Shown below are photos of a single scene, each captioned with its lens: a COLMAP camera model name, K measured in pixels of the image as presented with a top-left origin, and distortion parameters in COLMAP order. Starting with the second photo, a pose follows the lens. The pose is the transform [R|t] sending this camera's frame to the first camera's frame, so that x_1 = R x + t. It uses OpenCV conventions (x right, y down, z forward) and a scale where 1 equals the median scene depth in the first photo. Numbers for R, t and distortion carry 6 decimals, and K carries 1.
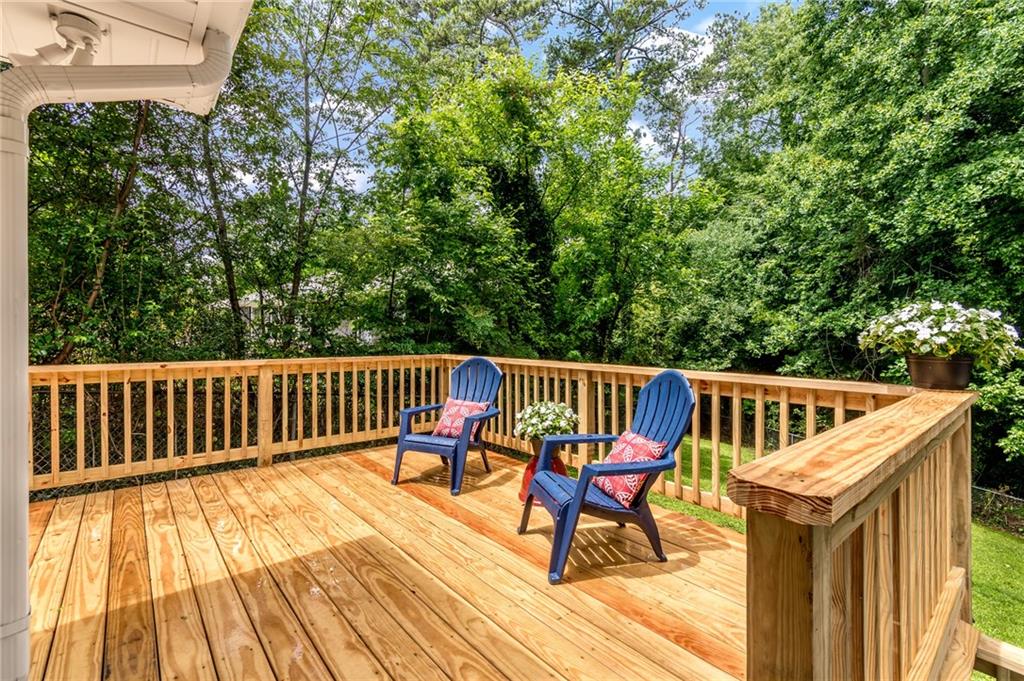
lens RADIAL K [[462.0, 0, 503.4], [0, 462.0, 335.8], [0, 0, 1]] dist [0.000807, -0.000729]
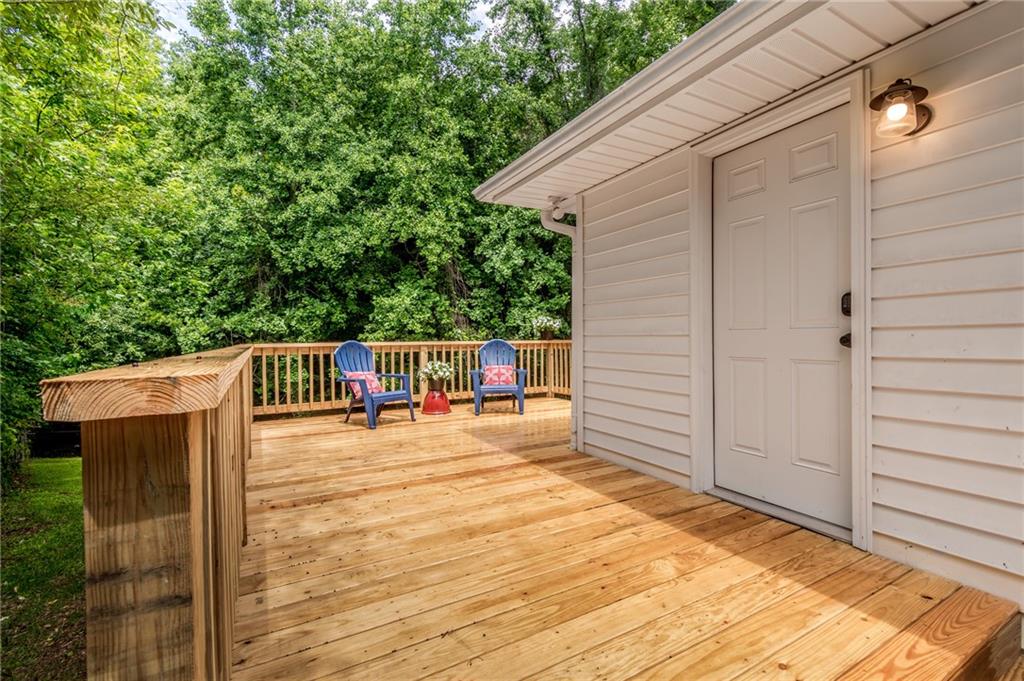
lens RADIAL K [[462.0, 0, 506.1], [0, 462.0, 345.3], [0, 0, 1]] dist [0.000807, -0.000729]
pose [[0.176267, -0.019777, 0.984144, -0.434507], [0.011128, 0.999774, 0.018098, 0.011696], [-0.984279, 0.007761, 0.176447, 0.126318]]
